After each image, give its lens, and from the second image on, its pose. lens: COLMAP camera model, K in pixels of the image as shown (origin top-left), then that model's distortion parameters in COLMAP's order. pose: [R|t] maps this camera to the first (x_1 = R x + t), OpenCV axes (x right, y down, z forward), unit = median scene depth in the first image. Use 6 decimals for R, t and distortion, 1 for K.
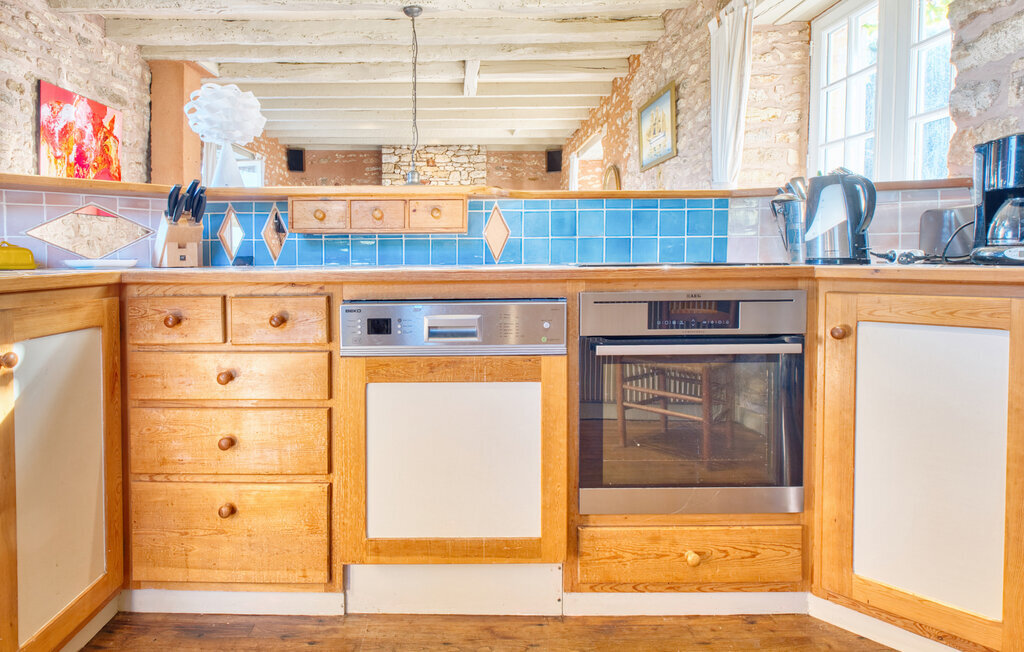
lens RADIAL K [[536.7, 0, 454.6], [0, 536.7, 275.7], [0, 0, 1]] dist [-0.009285, -0.001415]
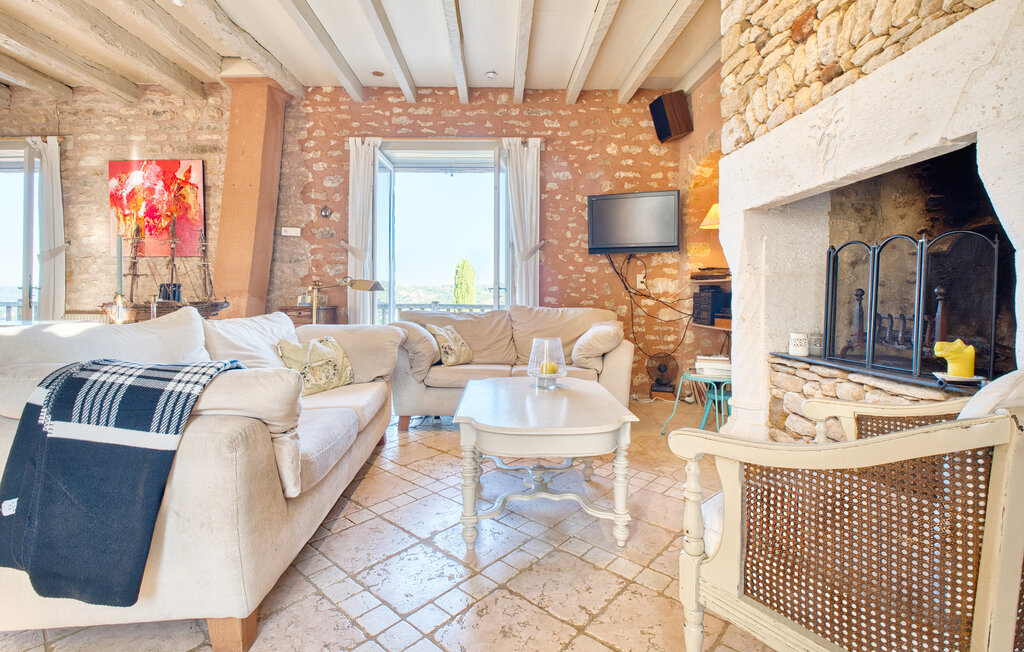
lens RADIAL K [[472.4, 0, 487.8], [0, 472.4, 294.7], [0, 0, 1]] dist [-0.006364, -0.007144]
pose [[0.004235, -0.005115, -0.999978, 0.491118], [-0.046480, 0.998905, -0.005307, -0.079658], [0.998910, 0.046501, 0.003992, 2.334070]]
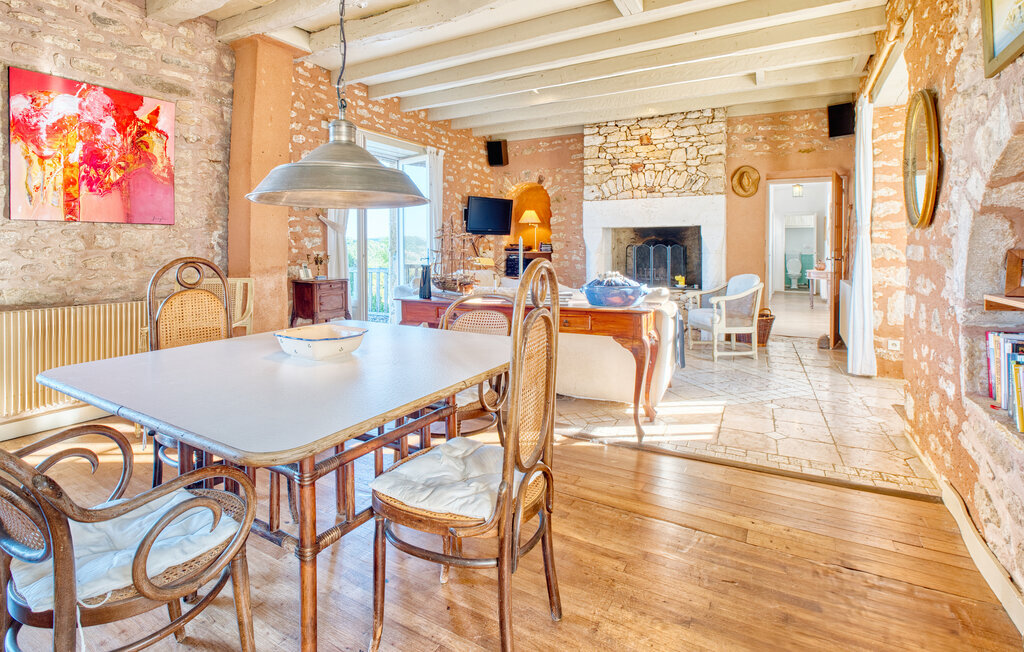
lens RADIAL K [[494.3, 0, 517.5], [0, 494.3, 254.8], [0, 0, 1]] dist [-0.015091, -0.000933]
pose [[0.880427, 0.007127, -0.474128, 0.353687], [-0.020688, 0.999512, -0.023391, -0.079414], [0.473730, 0.030402, 0.880145, 0.844024]]
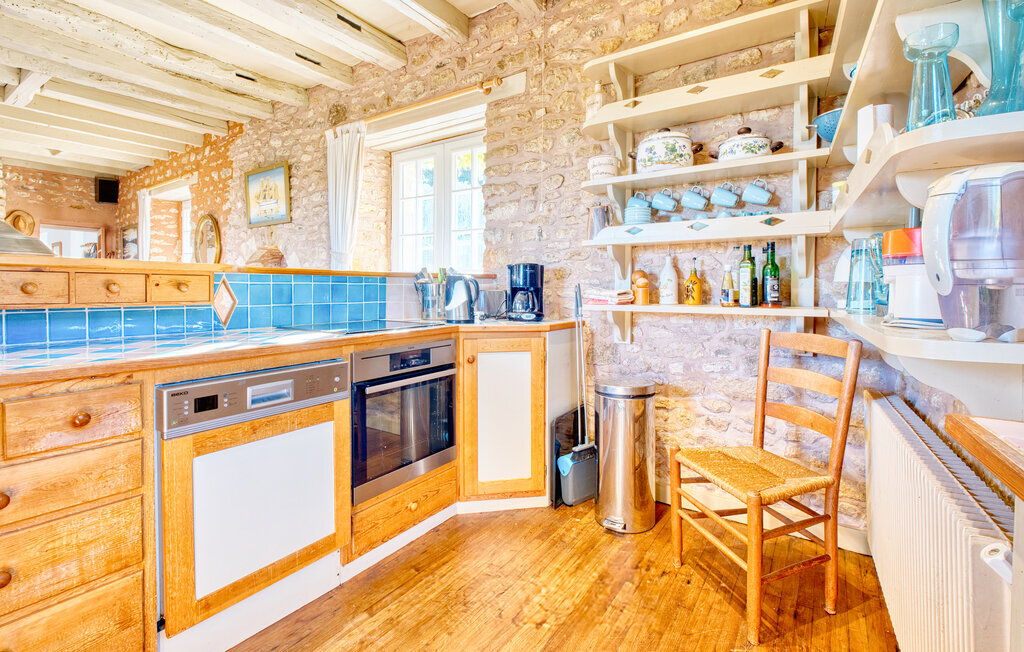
lens RADIAL K [[465.6, 0, 507.9], [0, 465.6, 300.3], [0, 0, 1]] dist [-0.001748, -0.003009]
pose [[0.562792, -0.014819, 0.826466, -0.253941], [0.020041, 0.999790, 0.004280, -0.048568], [-0.826355, 0.014154, 0.562971, -0.027692]]
